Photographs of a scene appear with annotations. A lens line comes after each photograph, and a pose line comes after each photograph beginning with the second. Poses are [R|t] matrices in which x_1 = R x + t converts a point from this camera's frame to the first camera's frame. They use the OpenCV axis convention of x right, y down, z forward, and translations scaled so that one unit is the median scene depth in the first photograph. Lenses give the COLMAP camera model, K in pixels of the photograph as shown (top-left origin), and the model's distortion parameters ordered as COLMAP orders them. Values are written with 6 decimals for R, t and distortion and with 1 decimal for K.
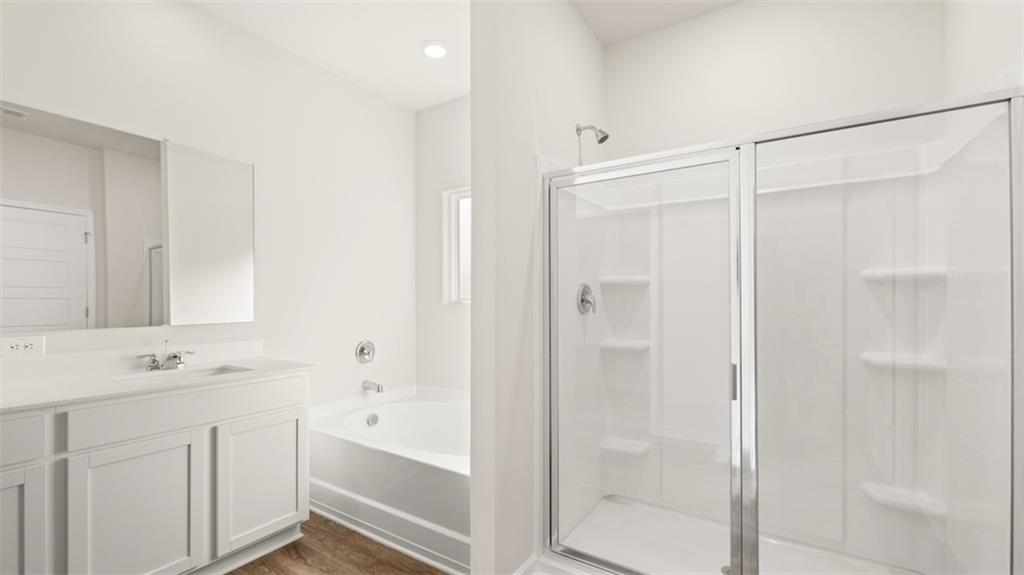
lens RADIAL K [[438.3, 0, 505.8], [0, 438.3, 295.4], [0, 0, 1]] dist [-0.001165, -0.000097]
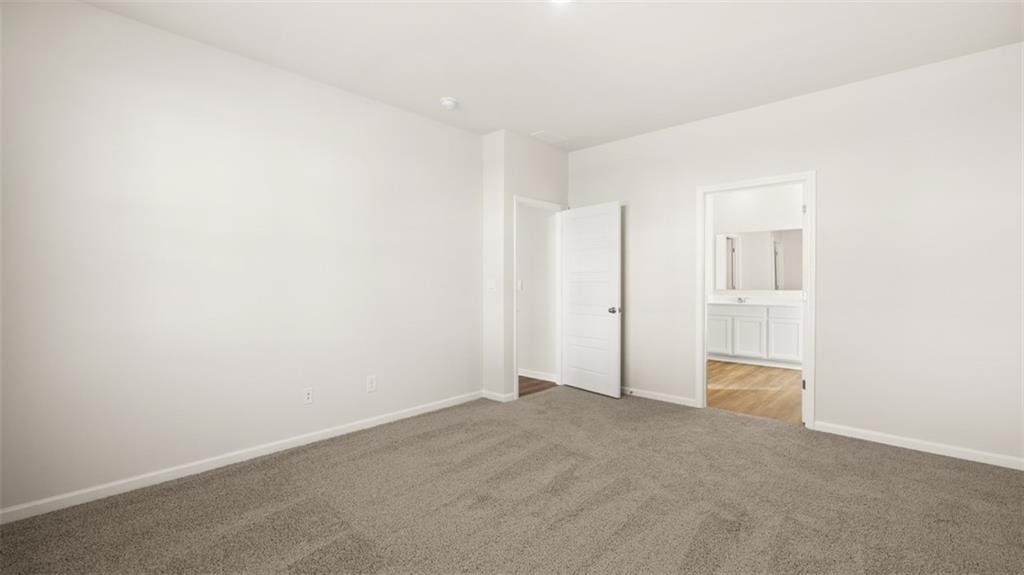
lens RADIAL K [[438.3, 0, 505.8], [0, 438.3, 295.4], [0, 0, 1]] dist [-0.001165, -0.000097]
pose [[-0.162294, 0.045396, -0.985698, 2.448665], [0.019816, 0.998890, 0.042741, -0.059224], [0.986544, -0.012597, -0.163013, -0.560151]]
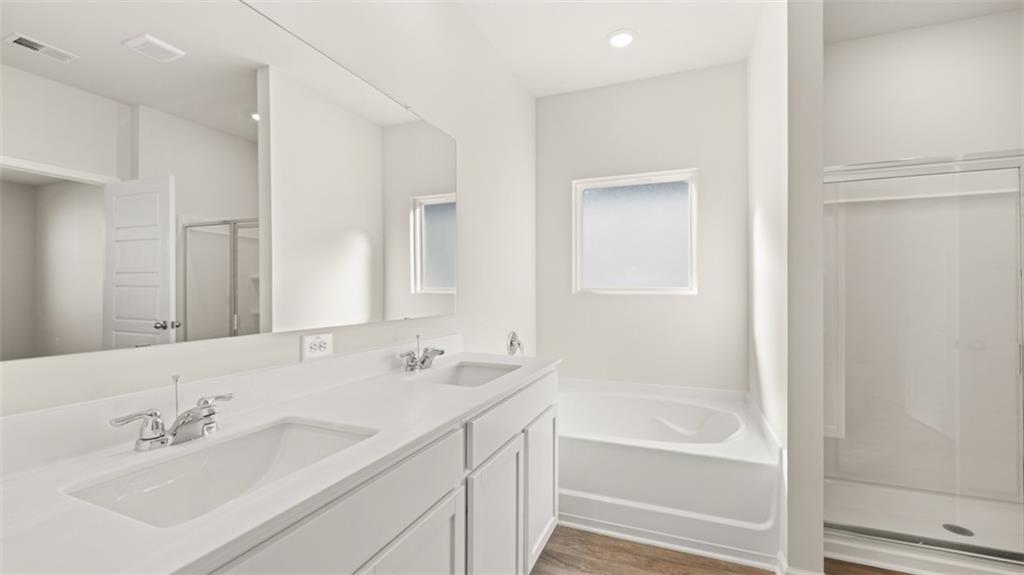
lens RADIAL K [[424.8, 0, 512.0], [0, 424.8, 287.5], [0, 0, 1]] dist [0.002523, 0.000085]
pose [[0.979269, 0.005253, 0.202498, -0.744490], [-0.006039, 0.999976, 0.003264, 0.005190], [-0.202476, -0.004419, 0.979277, 0.137379]]
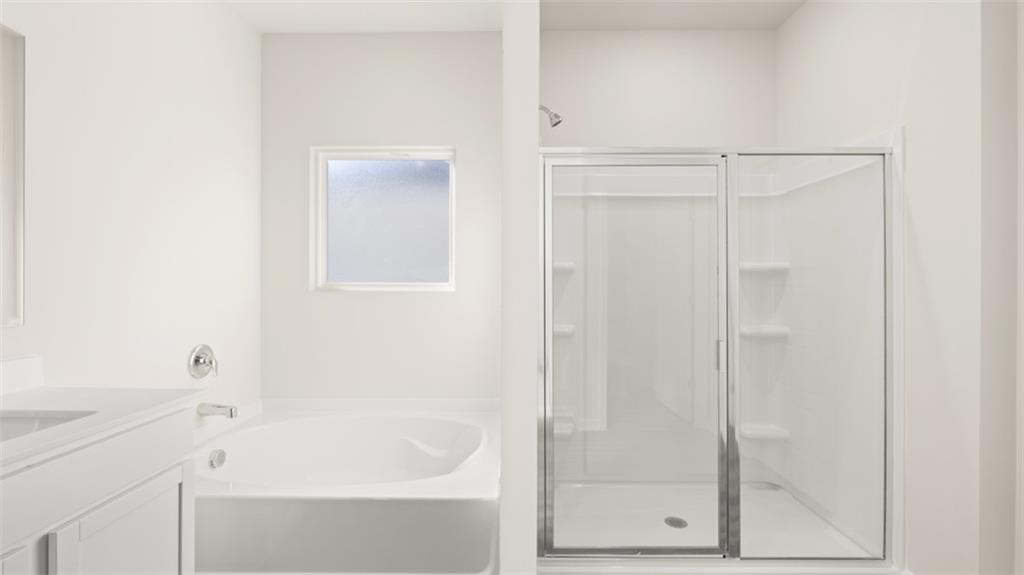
lens RADIAL K [[436.6, 0, 509.7], [0, 436.6, 277.5], [0, 0, 1]] dist [-0.001647, -0.000233]
pose [[0.835048, 0.013033, 0.550023, -0.429285], [-0.007327, 0.999894, -0.012569, 0.006251], [-0.550129, 0.006466, 0.835055, 0.248672]]
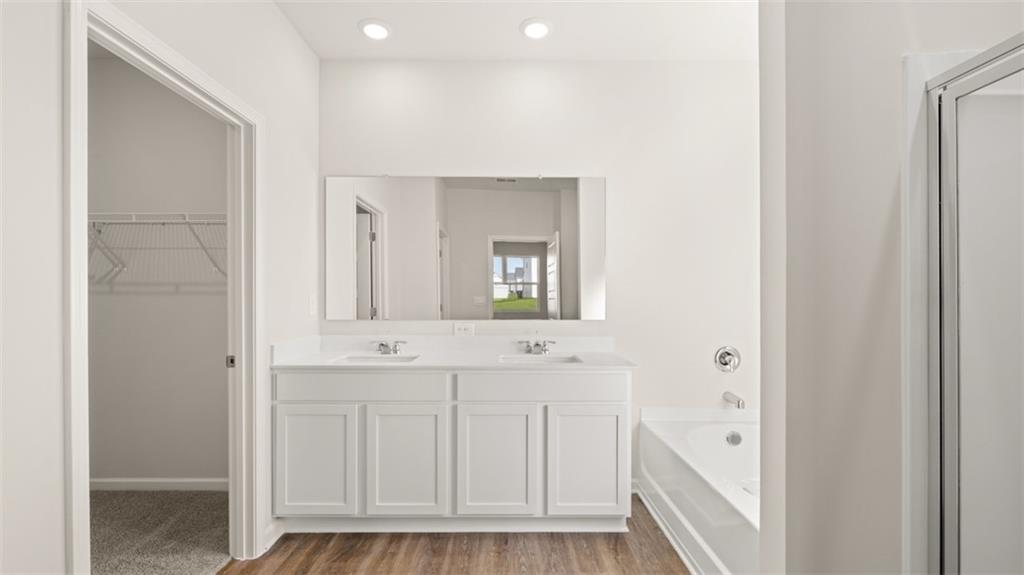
lens RADIAL K [[429.6, 0, 510.3], [0, 429.6, 297.0], [0, 0, 1]] dist [-0.002213, -0.000365]
pose [[0.560419, -0.000256, -0.828209, 0.222004], [0.003676, 0.999991, 0.002178, -0.000964], [0.828201, -0.004265, 0.560415, 0.221683]]
